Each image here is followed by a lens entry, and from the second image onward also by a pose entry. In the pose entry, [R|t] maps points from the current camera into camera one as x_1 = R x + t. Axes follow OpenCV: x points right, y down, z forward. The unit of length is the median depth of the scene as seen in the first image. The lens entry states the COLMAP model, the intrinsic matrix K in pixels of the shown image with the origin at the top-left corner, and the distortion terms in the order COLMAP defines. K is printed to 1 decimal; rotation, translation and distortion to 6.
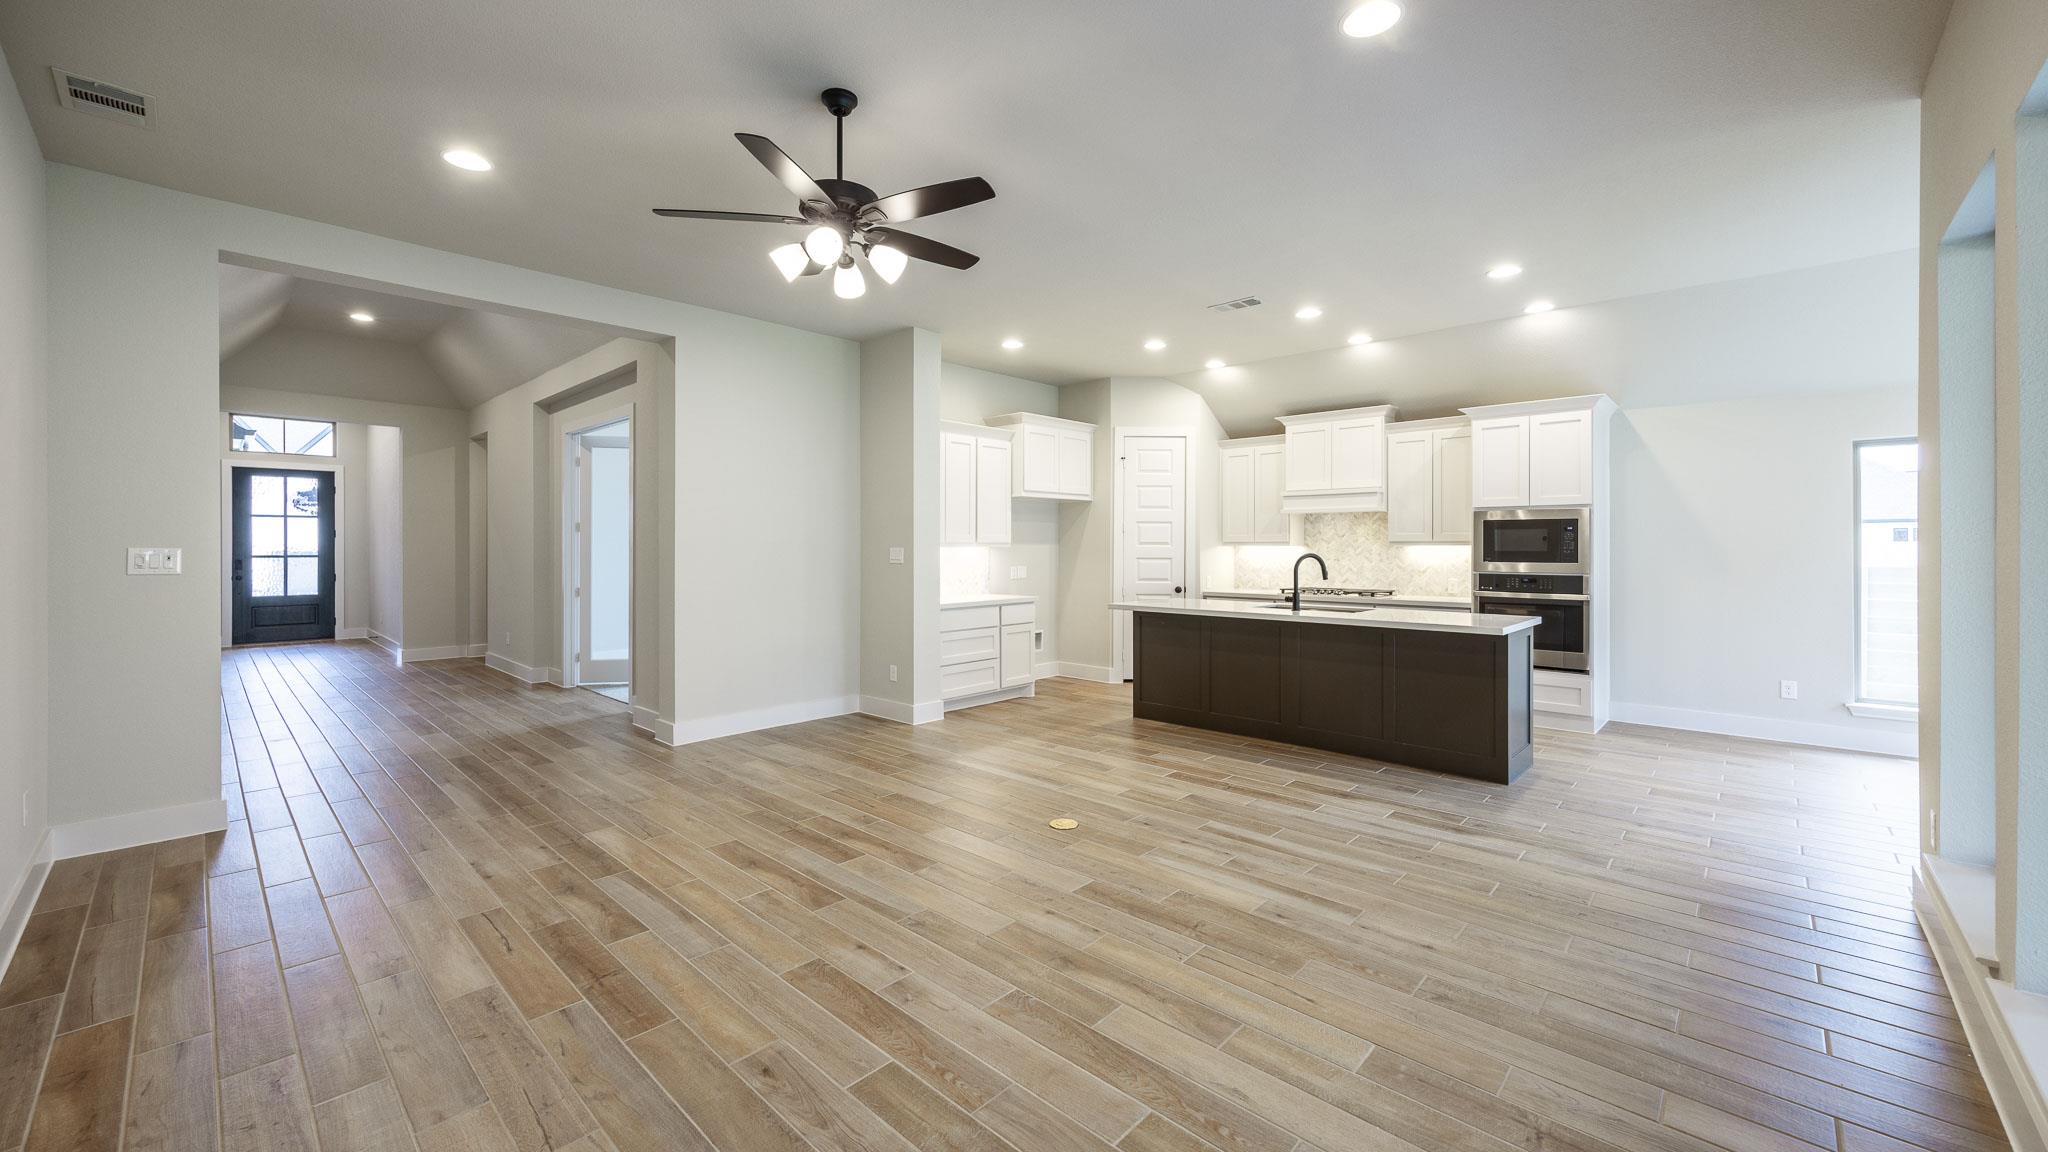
lens RADIAL K [[786.0, 0, 1023.5], [0, 786.0, 549.4], [0, 0, 1]] dist [-0.002297, -0.000069]
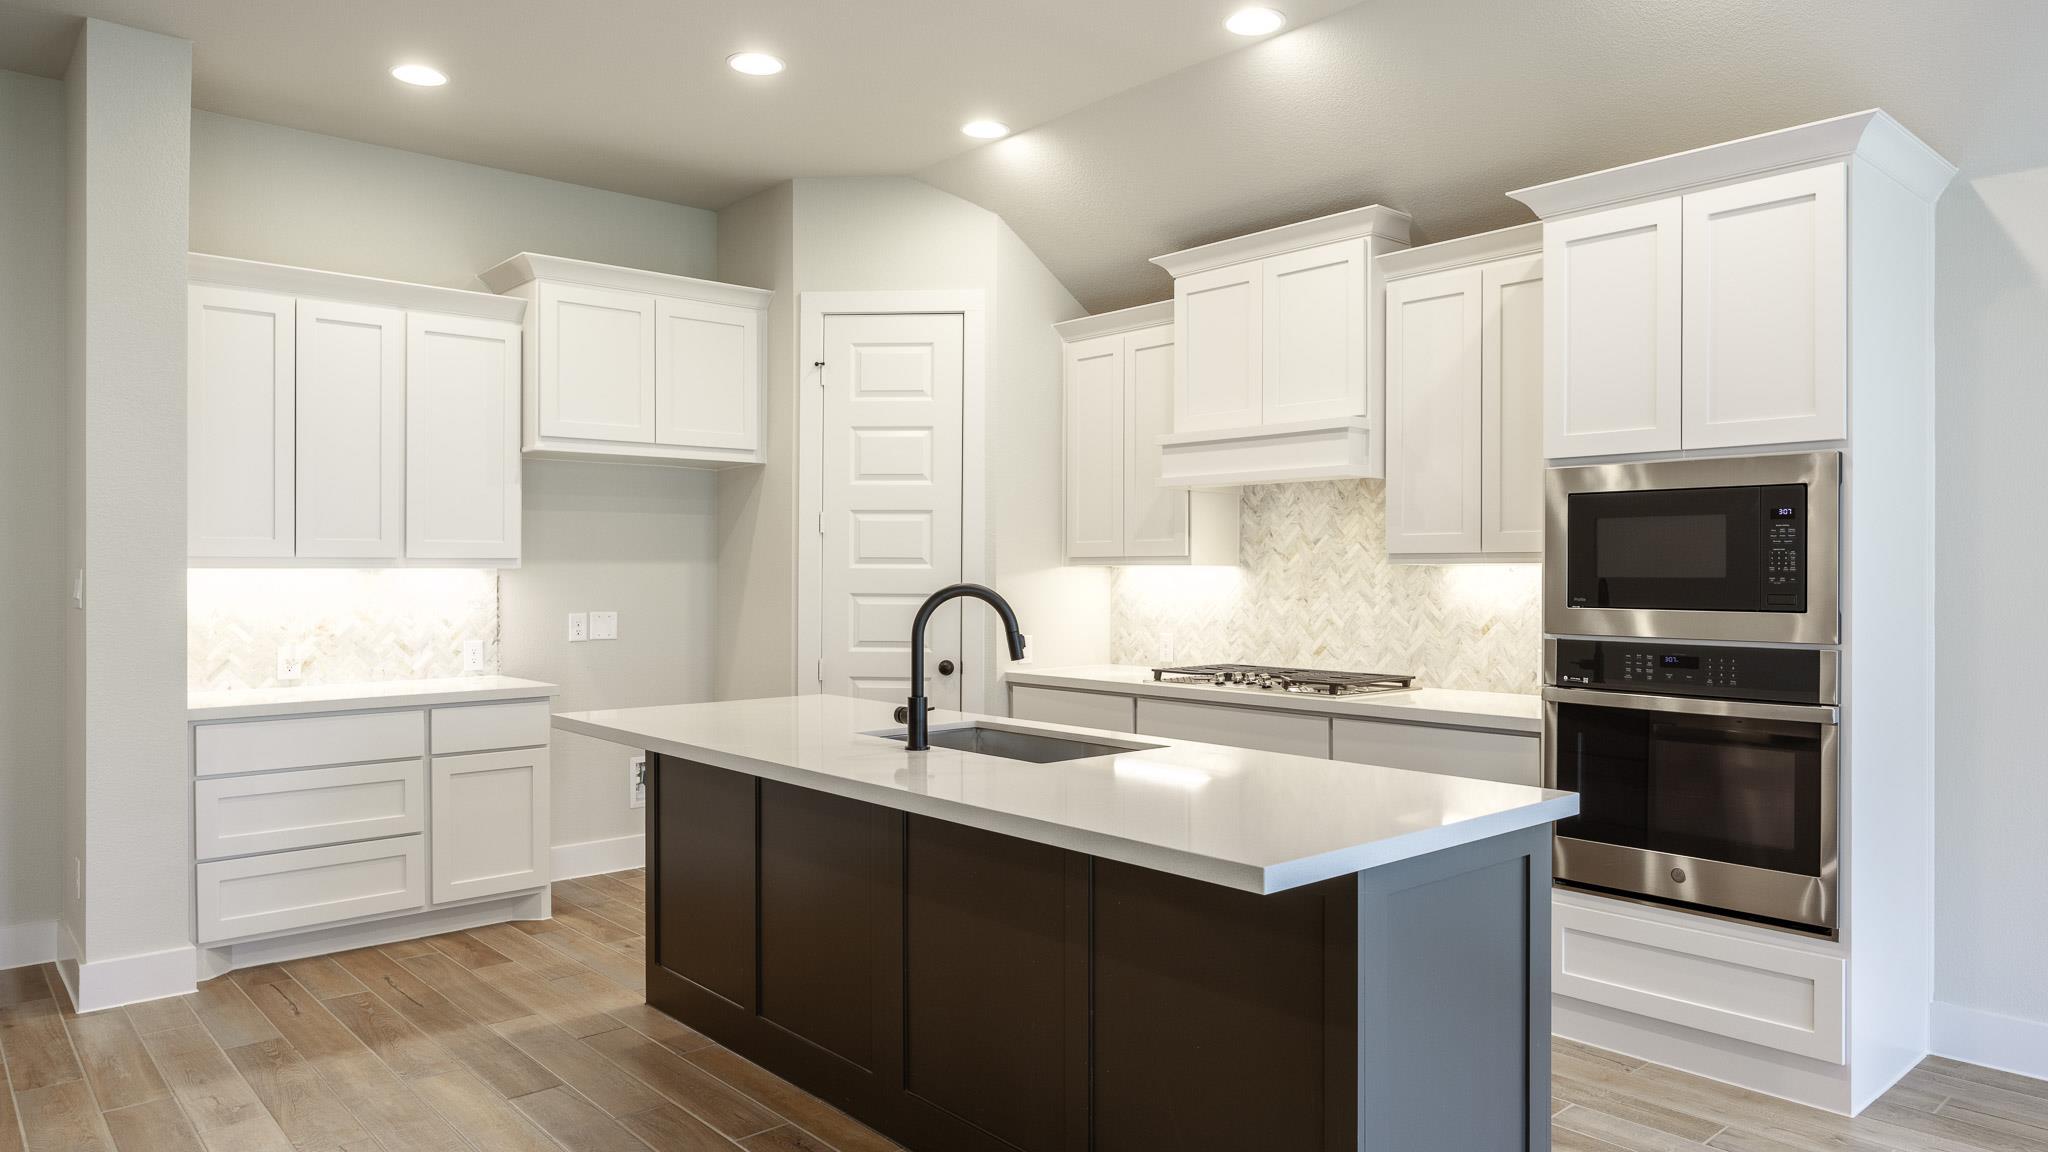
lens RADIAL K [[1299.4, 0, 1024.4], [0, 1299.4, 574.8], [0, 0, 1]] dist [0.004305, -0.001541]
pose [[0.996126, -0.000269, -0.087933, 0.348169], [0.000247, 1.000000, -0.000265, 0.000751], [0.087933, 0.000243, 0.996126, 0.337546]]
